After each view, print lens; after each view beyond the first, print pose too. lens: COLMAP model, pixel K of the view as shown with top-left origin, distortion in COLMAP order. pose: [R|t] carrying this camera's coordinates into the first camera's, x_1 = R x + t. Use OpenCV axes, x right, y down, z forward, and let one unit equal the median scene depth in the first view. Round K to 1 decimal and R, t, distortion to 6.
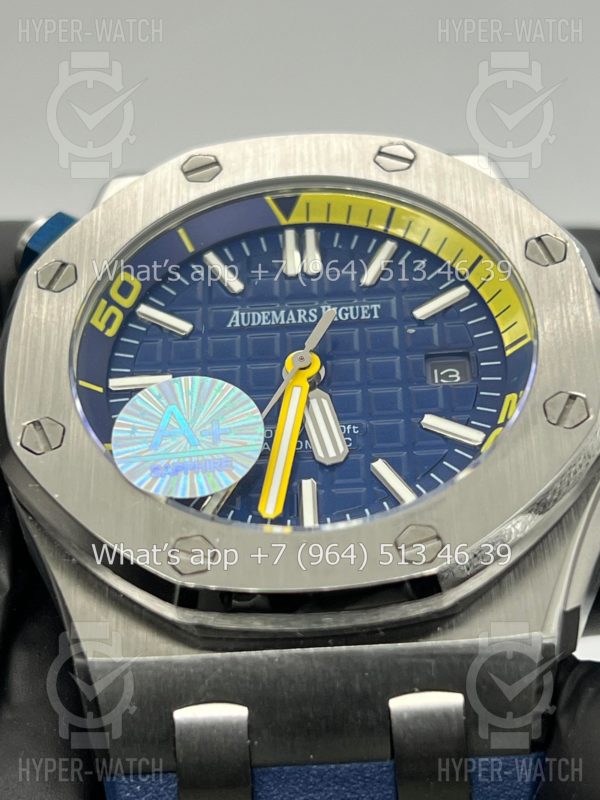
lens RADIAL K [[1880.9, 0, 300.0], [0, 1880.9, 400.0], [0, 0, 1]] dist [0.327417, -0.508643]
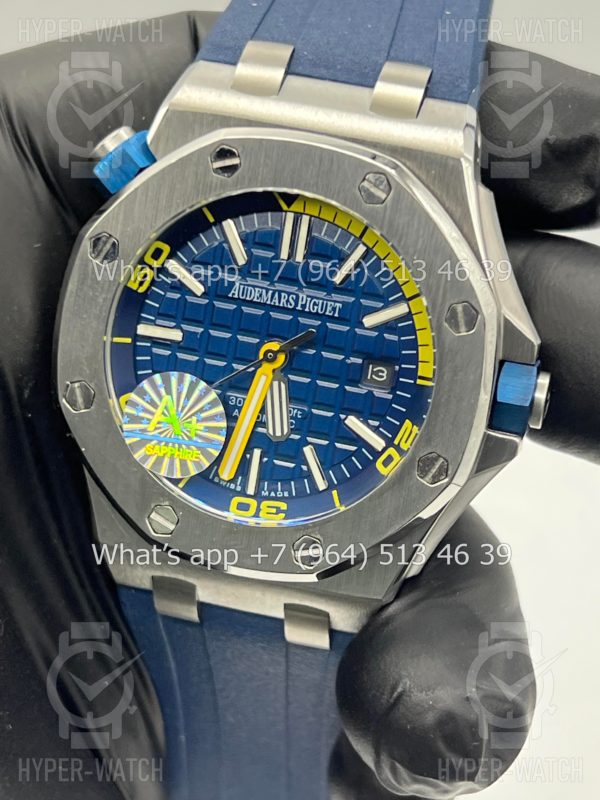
lens RADIAL K [[1880.9, 0, 300.0], [0, 1880.9, 400.0], [0, 0, 1]] dist [0.327417, -0.508643]
pose [[0.973574, 0.205778, -0.099046, 0.159531], [-0.076623, 0.702892, 0.707158, -0.942081], [0.215136, -0.680881, 0.700084, 0.020898]]
